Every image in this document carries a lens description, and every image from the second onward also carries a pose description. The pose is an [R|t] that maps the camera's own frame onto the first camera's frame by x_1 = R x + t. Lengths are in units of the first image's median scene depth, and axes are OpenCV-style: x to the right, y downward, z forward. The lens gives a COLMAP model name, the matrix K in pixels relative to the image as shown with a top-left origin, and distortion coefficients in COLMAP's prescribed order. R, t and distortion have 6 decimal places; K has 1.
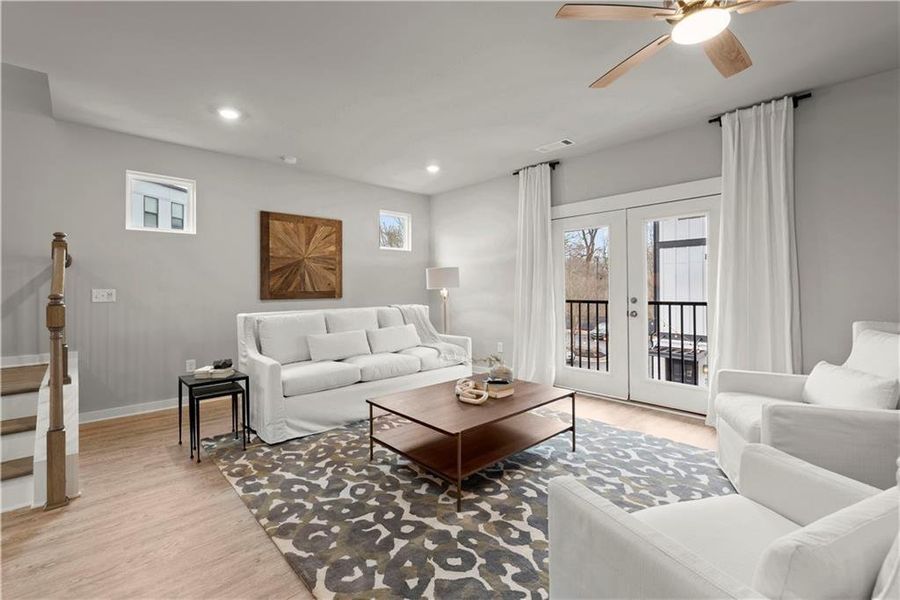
lens RADIAL K [[394.4, 0, 447.7], [0, 394.4, 285.0], [0, 0, 1]] dist [0.000718, 0.000162]
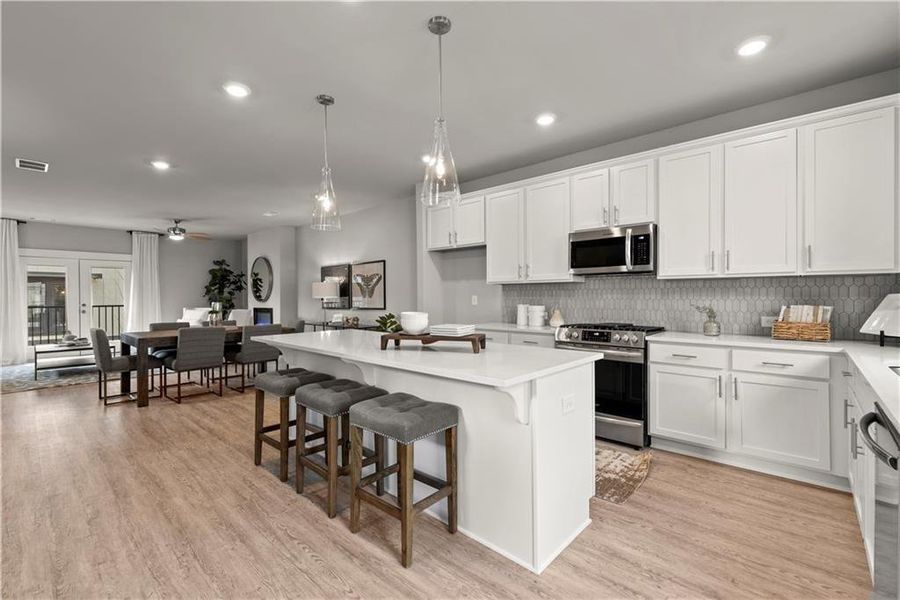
lens RADIAL K [[390.4, 0, 448.4], [0, 390.4, 300.3], [0, 0, 1]] dist [0.001142, -0.000160]
pose [[-0.079605, -0.002343, 0.996824, -2.062513], [-0.003174, 0.999993, 0.002097, 0.004956], [-0.996821, -0.002997, -0.079612, -0.865053]]
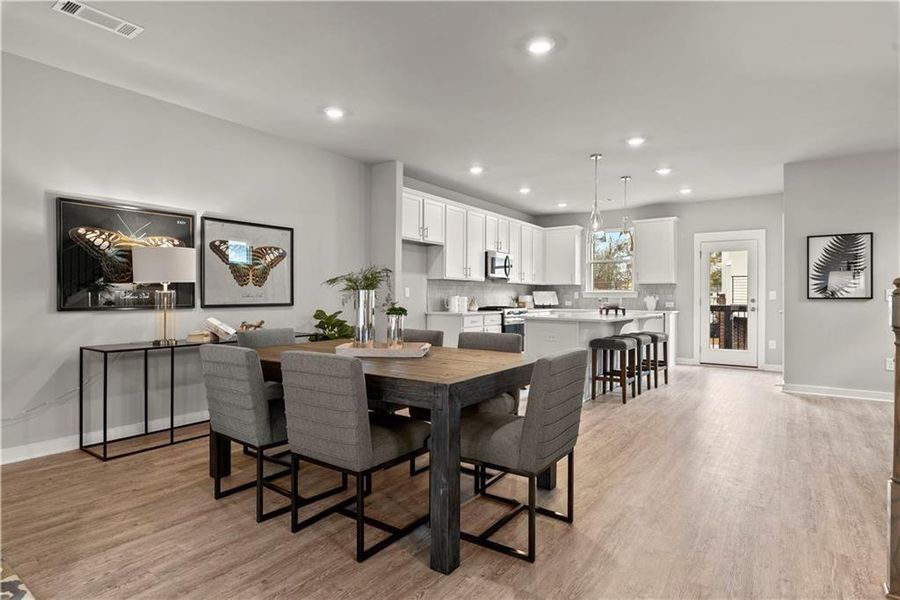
lens RADIAL K [[483.7, 0, 446.3], [0, 483.7, 298.2], [0, 0, 1]] dist [-0.001049, -0.000787]
pose [[-0.980664, 0.000938, -0.195695, -0.311468], [0.001604, 0.999993, -0.003246, 0.037945], [0.195691, -0.003497, -0.980659, 0.876690]]
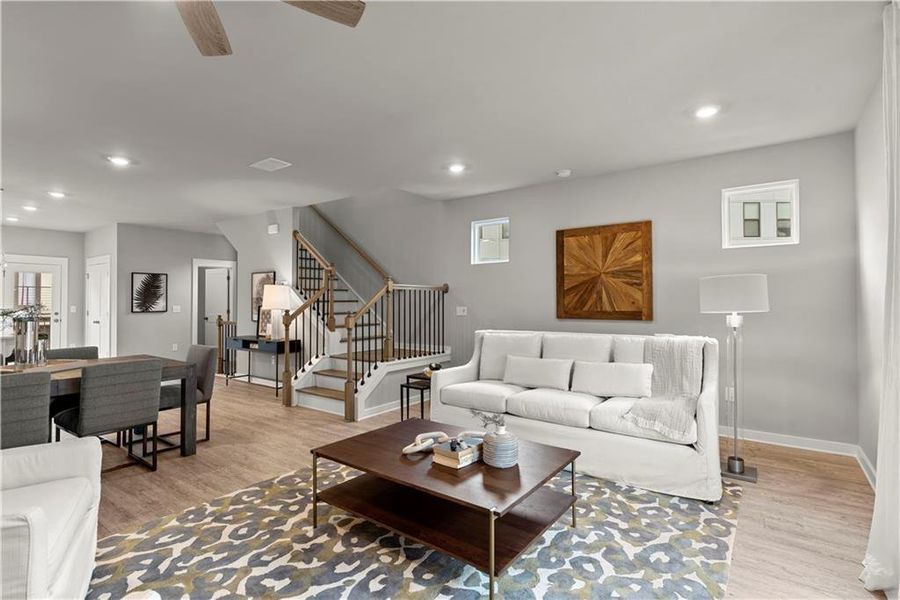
lens RADIAL K [[438.2, 0, 450.6], [0, 438.2, 291.0], [0, 0, 1]] dist [0.001114, 0.000116]
pose [[0.184051, -0.019037, -0.982732, 0.816963], [0.009497, 0.999800, -0.017589, -0.022274], [0.982871, -0.006095, 0.184195, 0.741406]]
